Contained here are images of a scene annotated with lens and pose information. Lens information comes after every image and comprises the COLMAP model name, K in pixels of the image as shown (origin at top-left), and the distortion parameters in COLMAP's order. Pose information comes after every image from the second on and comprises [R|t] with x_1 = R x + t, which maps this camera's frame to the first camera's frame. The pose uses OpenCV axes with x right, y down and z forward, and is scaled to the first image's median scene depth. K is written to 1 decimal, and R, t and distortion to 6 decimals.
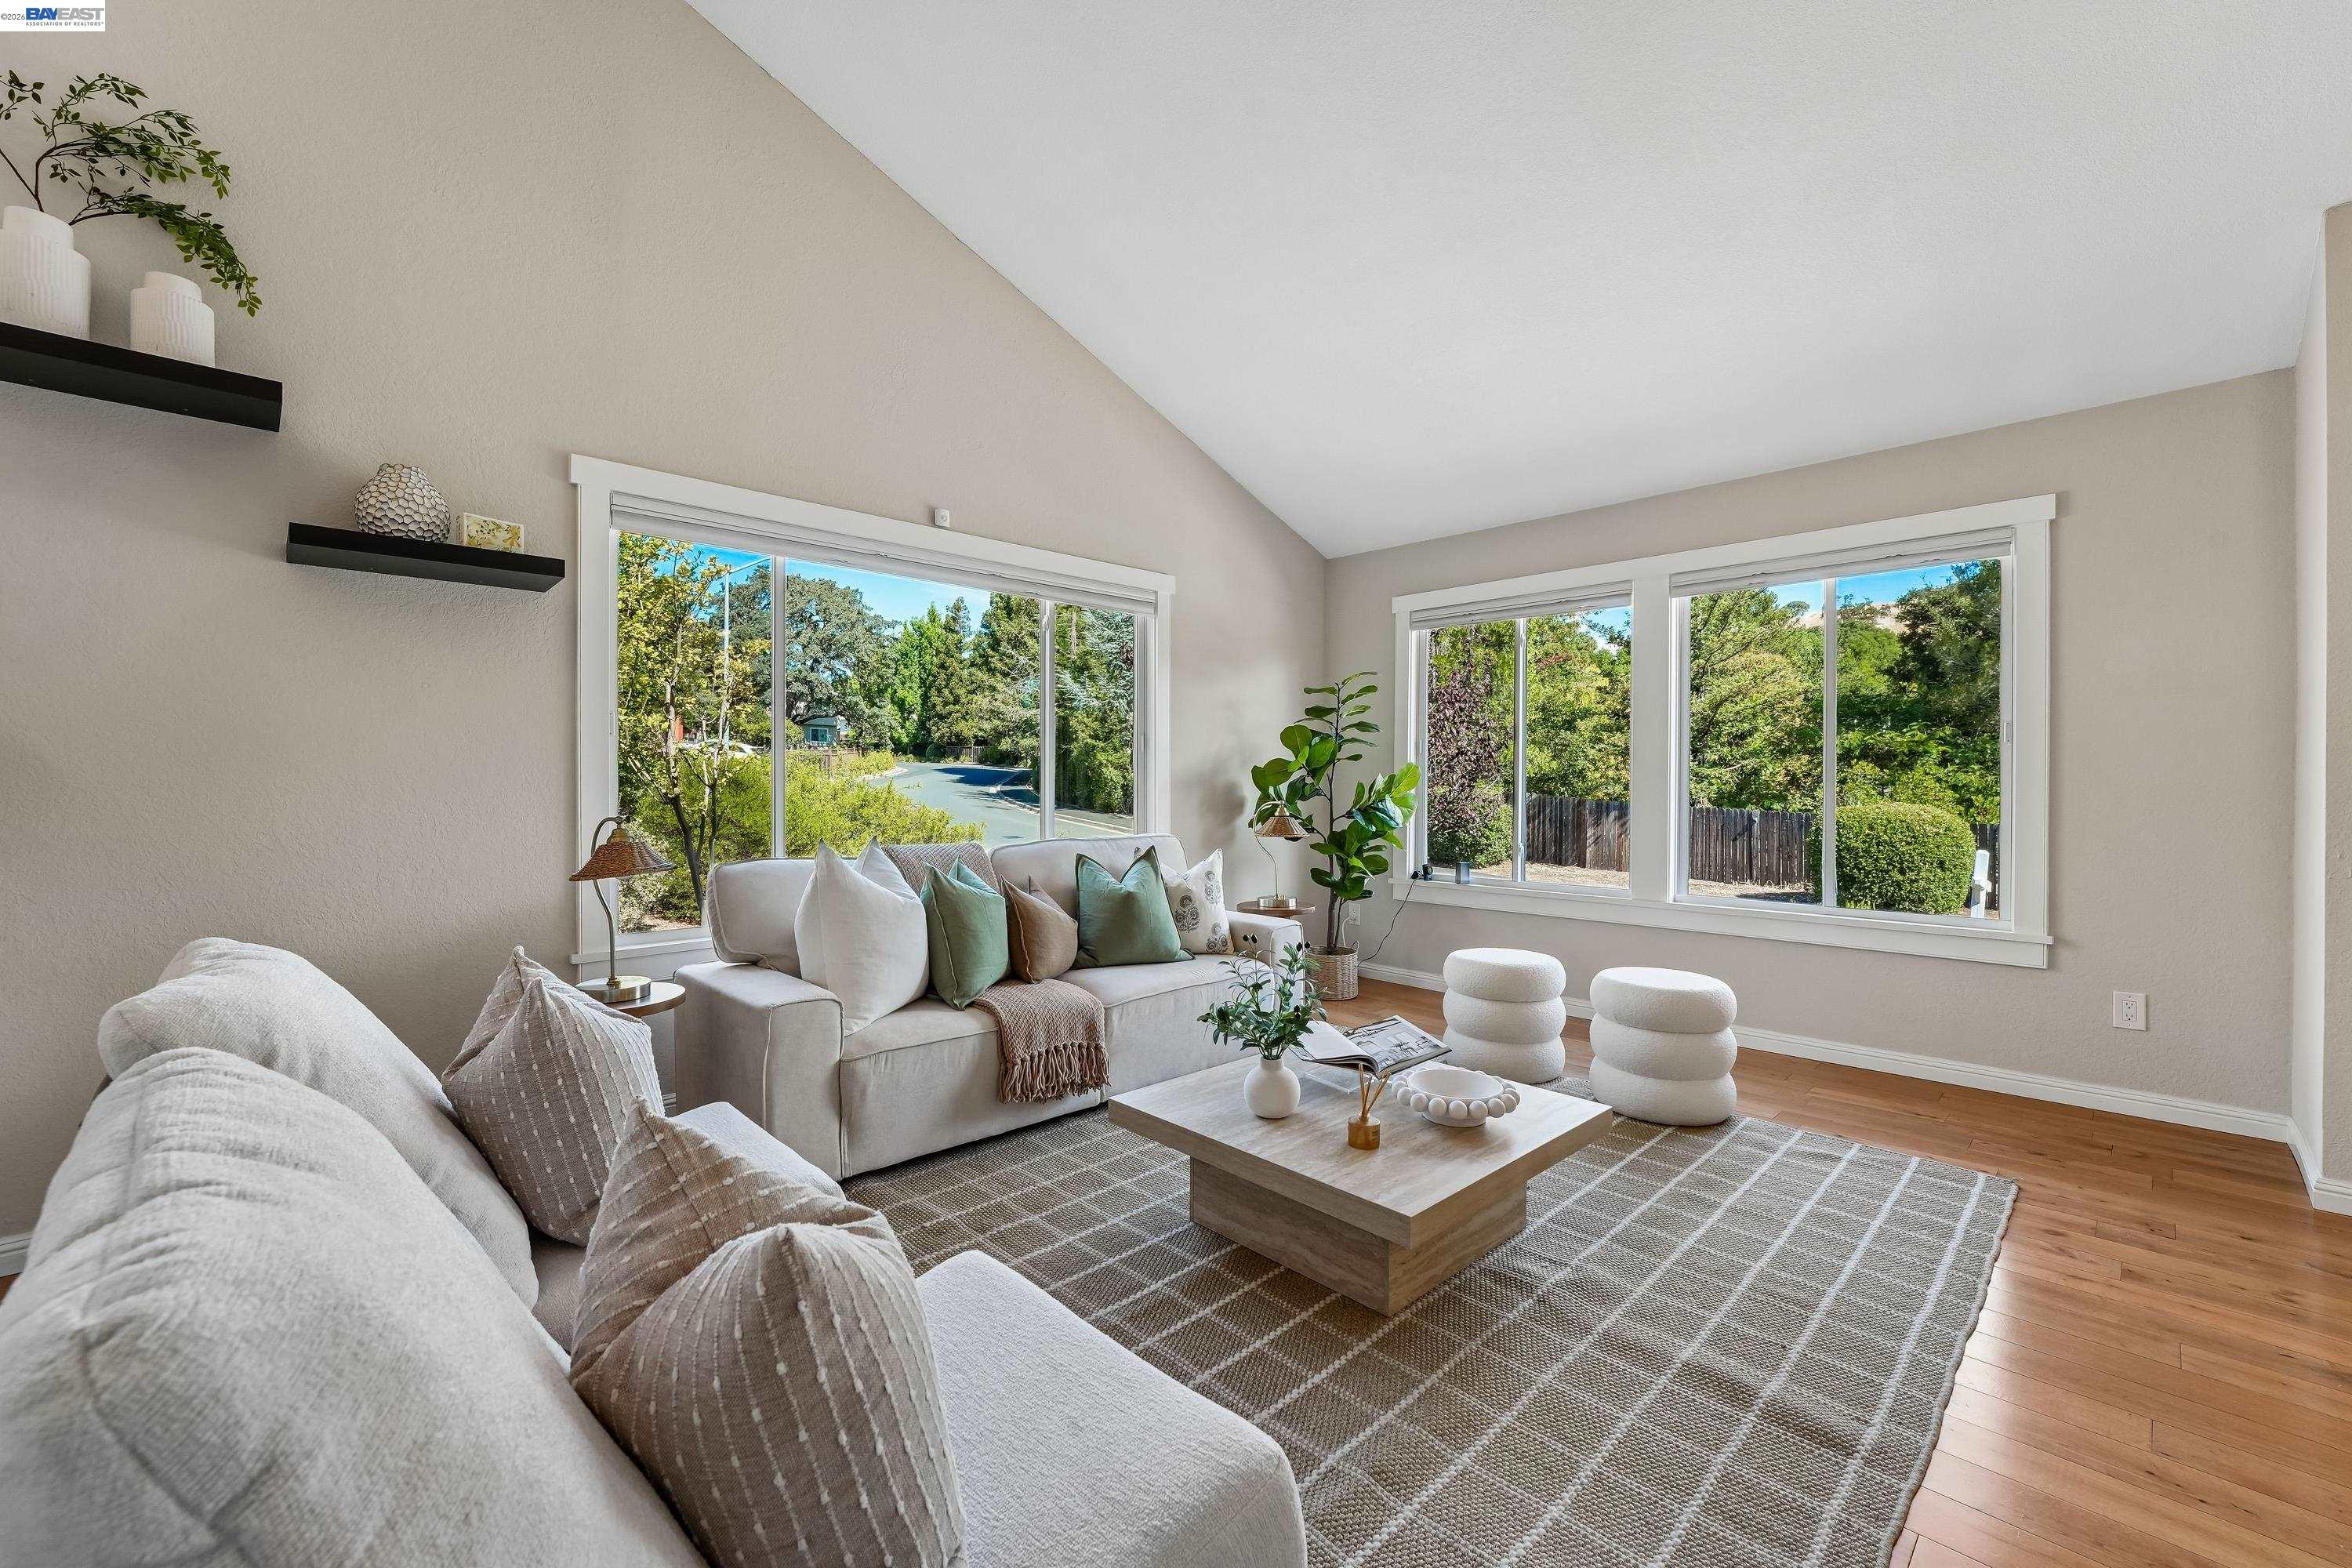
lens RADIAL K [[956.6, 0, 1165.4], [0, 956.6, 785.8], [0, 0, 1]] dist [-0.009979, 0.000092]
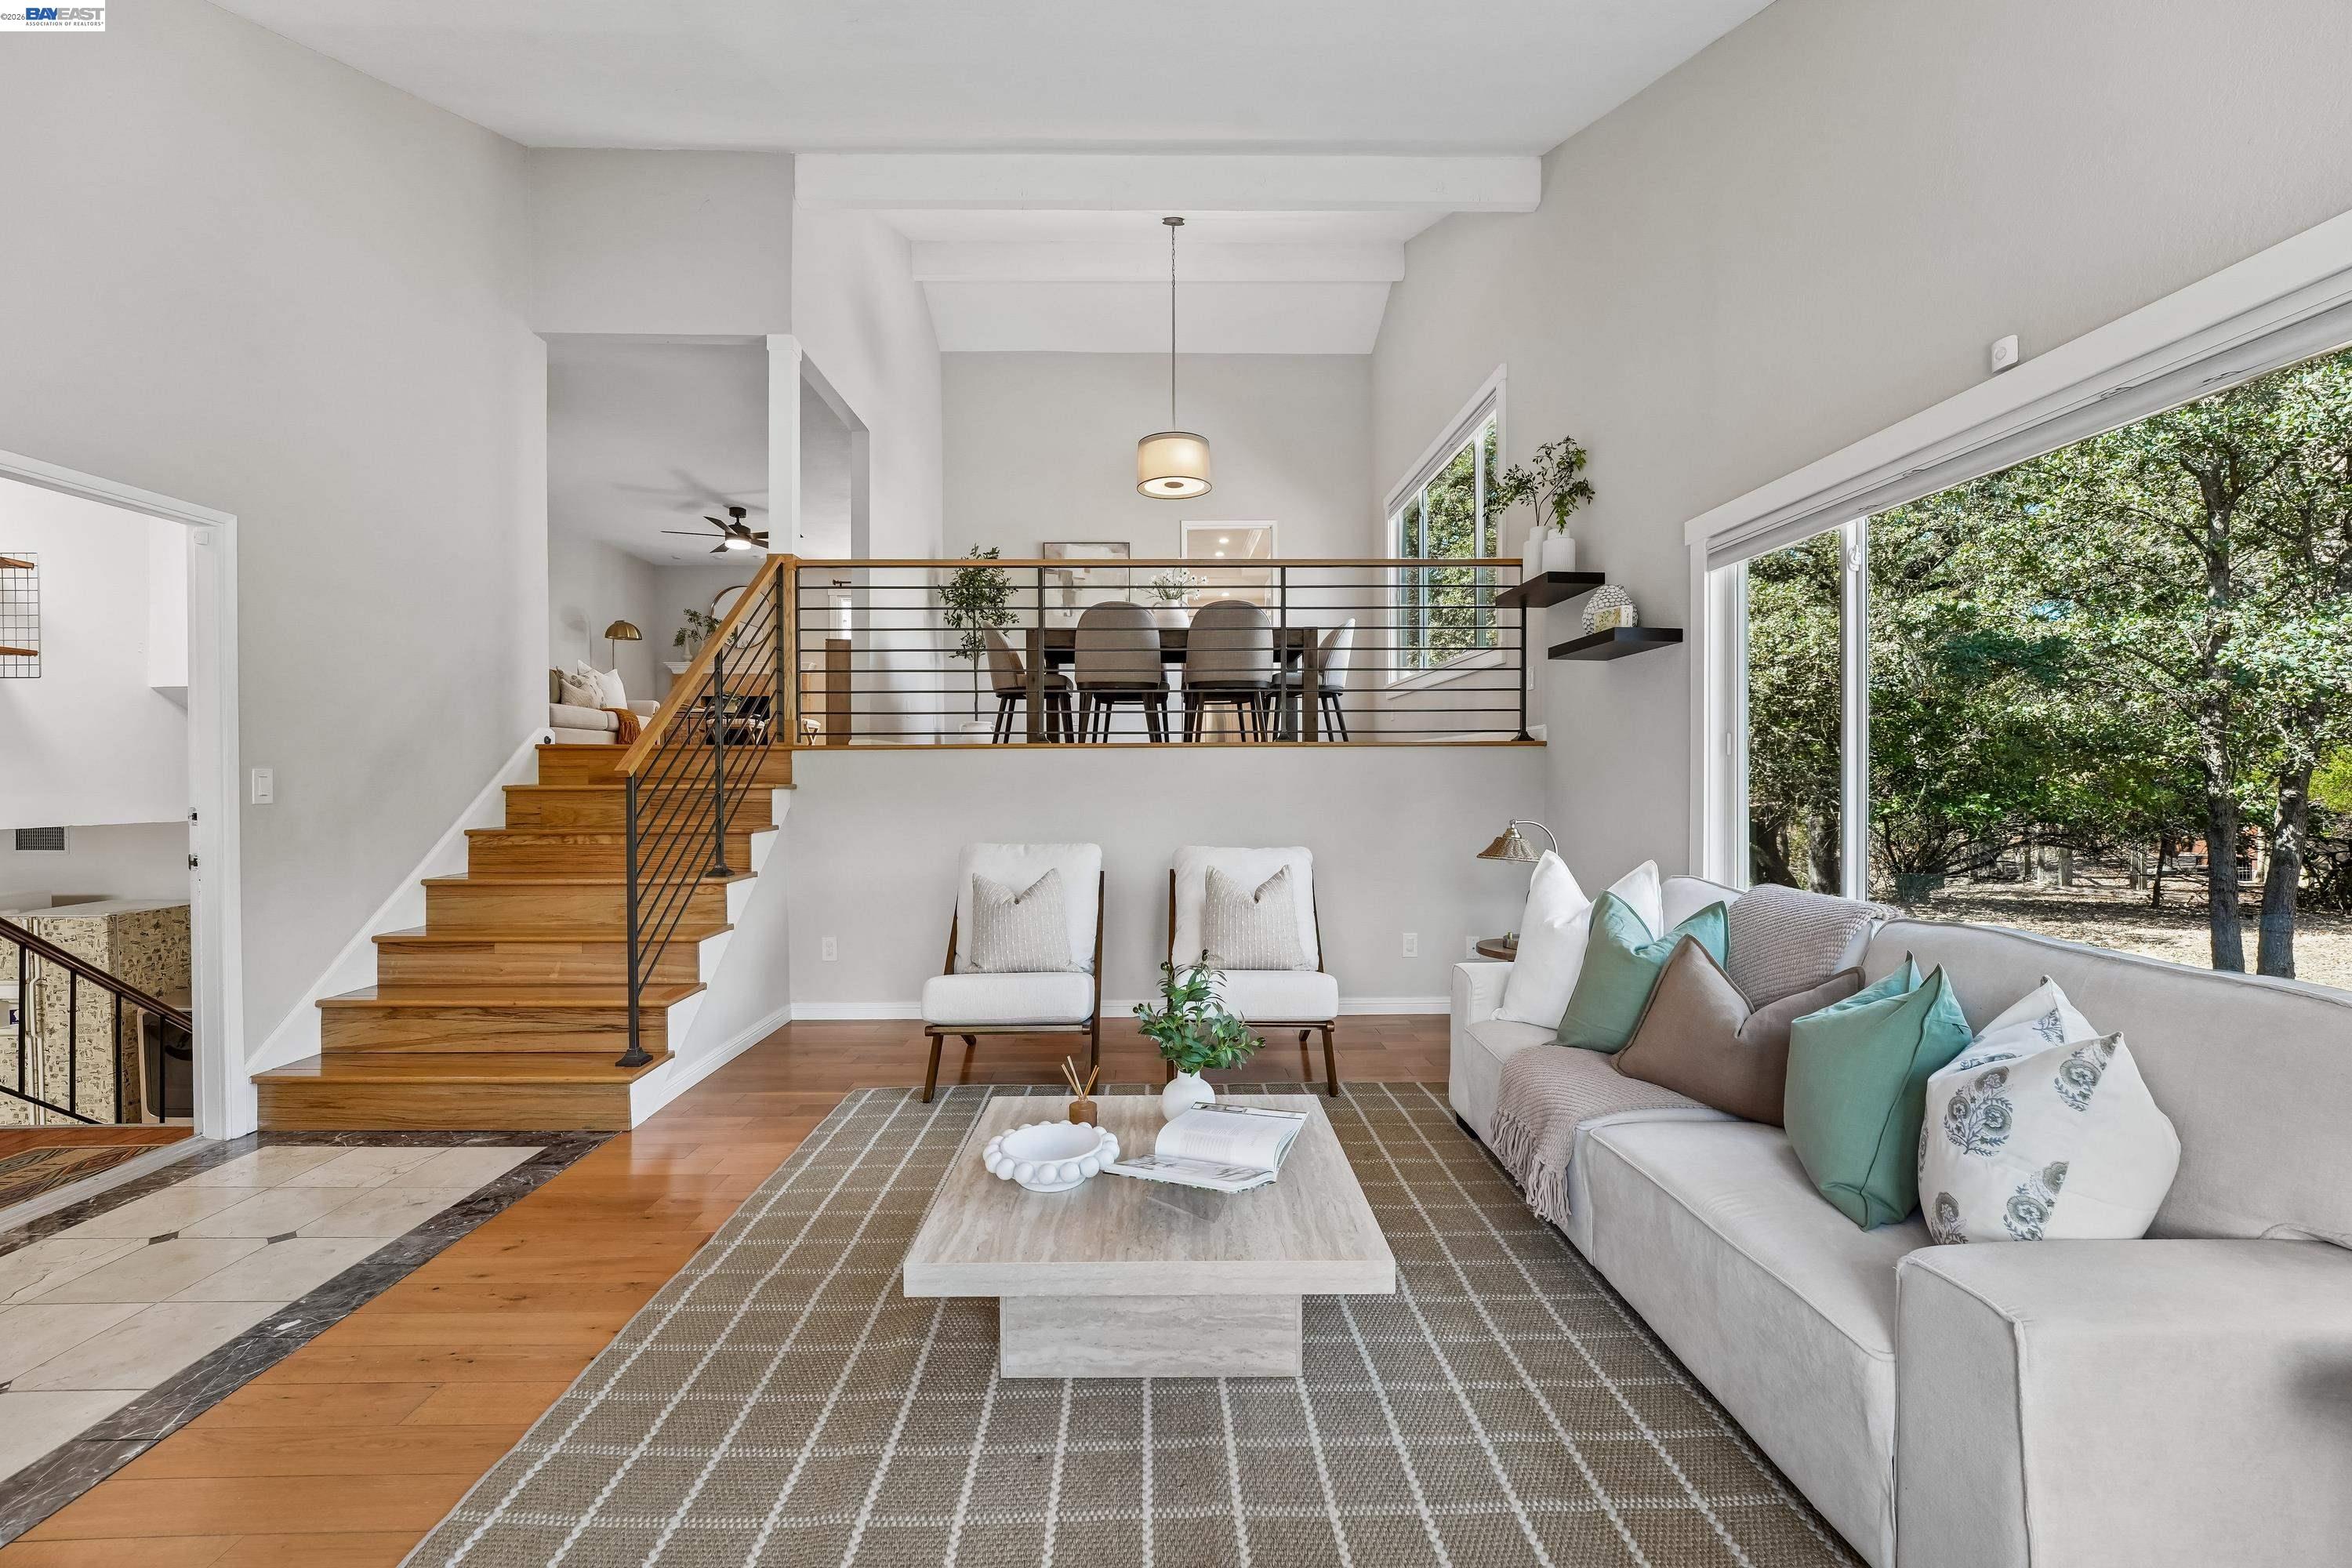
lens RADIAL K [[939.5, 0, 1165.1], [0, 939.5, 790.4], [0, 0, 1]] dist [-0.009978, 0.000283]
pose [[-0.676403, 0.011618, -0.736440, 0.699632], [-0.001241, 0.999856, 0.016913, -0.030871], [0.736531, 0.012354, -0.676291, 1.332016]]
